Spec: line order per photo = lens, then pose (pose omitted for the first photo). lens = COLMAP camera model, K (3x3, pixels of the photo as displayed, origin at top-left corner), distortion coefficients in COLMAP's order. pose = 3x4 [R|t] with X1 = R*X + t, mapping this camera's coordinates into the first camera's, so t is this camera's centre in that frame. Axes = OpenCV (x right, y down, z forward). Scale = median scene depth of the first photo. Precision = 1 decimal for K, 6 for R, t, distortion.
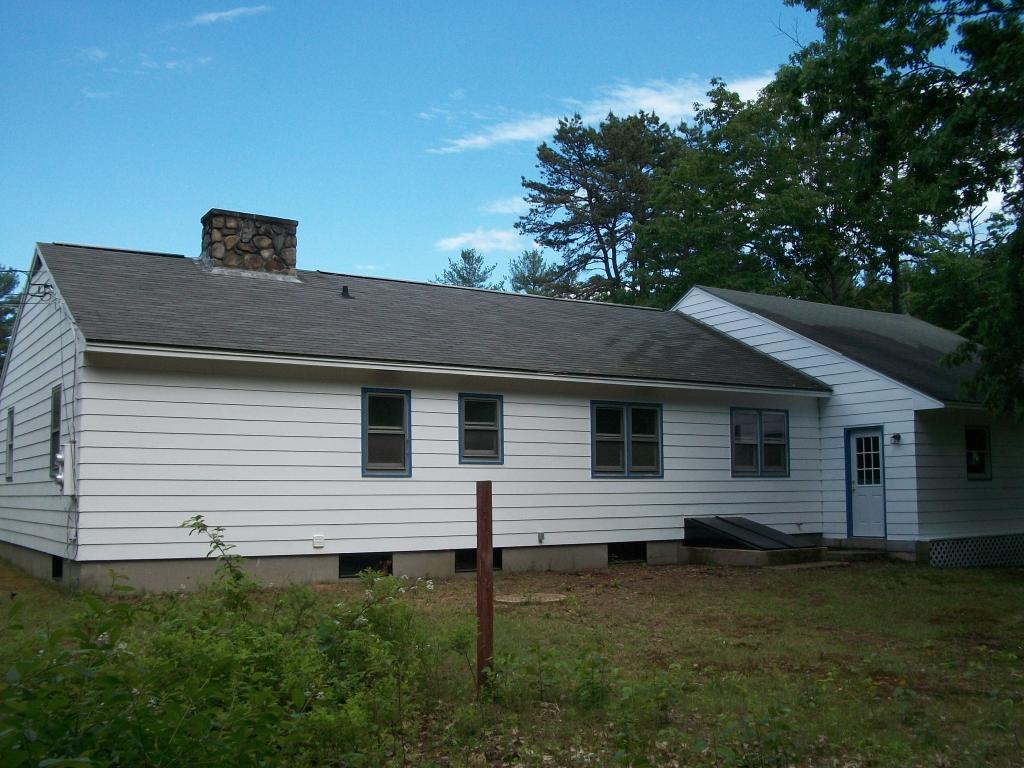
lens RADIAL K [[1083.4, 0, 512.0], [0, 1083.4, 384.0], [0, 0, 1]] dist [-0.170457, -0.003070]
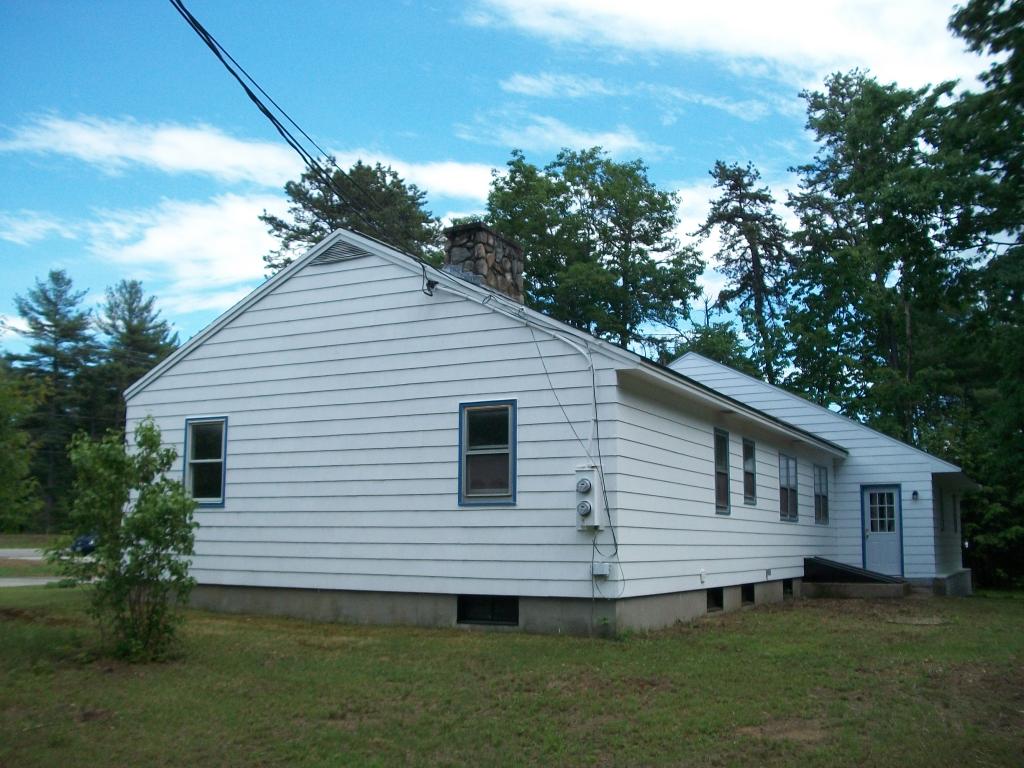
lens RADIAL K [[1066.0, 0, 512.0], [0, 1066.0, 384.0], [0, 0, 1]] dist [-0.153159, 0.077163]
pose [[0.867847, 0.088158, 0.488948, -0.633599], [-0.064158, 0.995777, -0.065665, 0.032056], [-0.492672, 0.025617, 0.869838, 0.167464]]
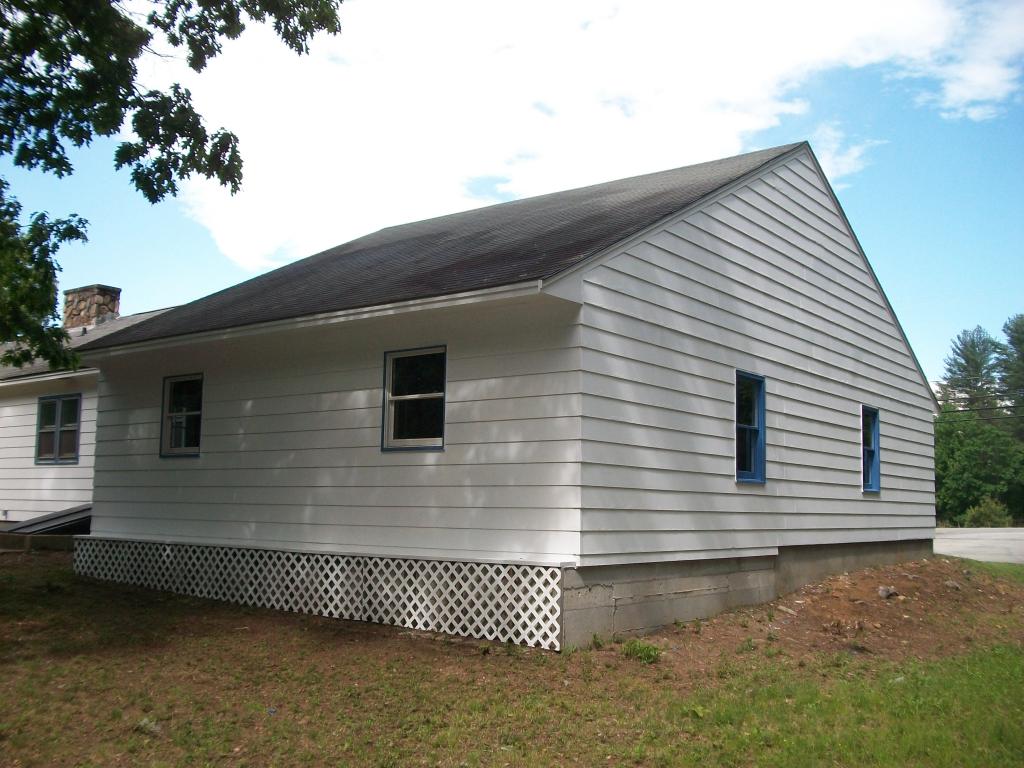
lens RADIAL K [[1066.0, 0, 512.0], [0, 1066.0, 384.0], [0, 0, 1]] dist [-0.153159, 0.077163]
pose [[0.341749, -0.100820, -0.934368, 1.150516], [0.085258, 0.993455, -0.076012, 0.114664], [0.935916, -0.053685, 0.348108, 0.975966]]
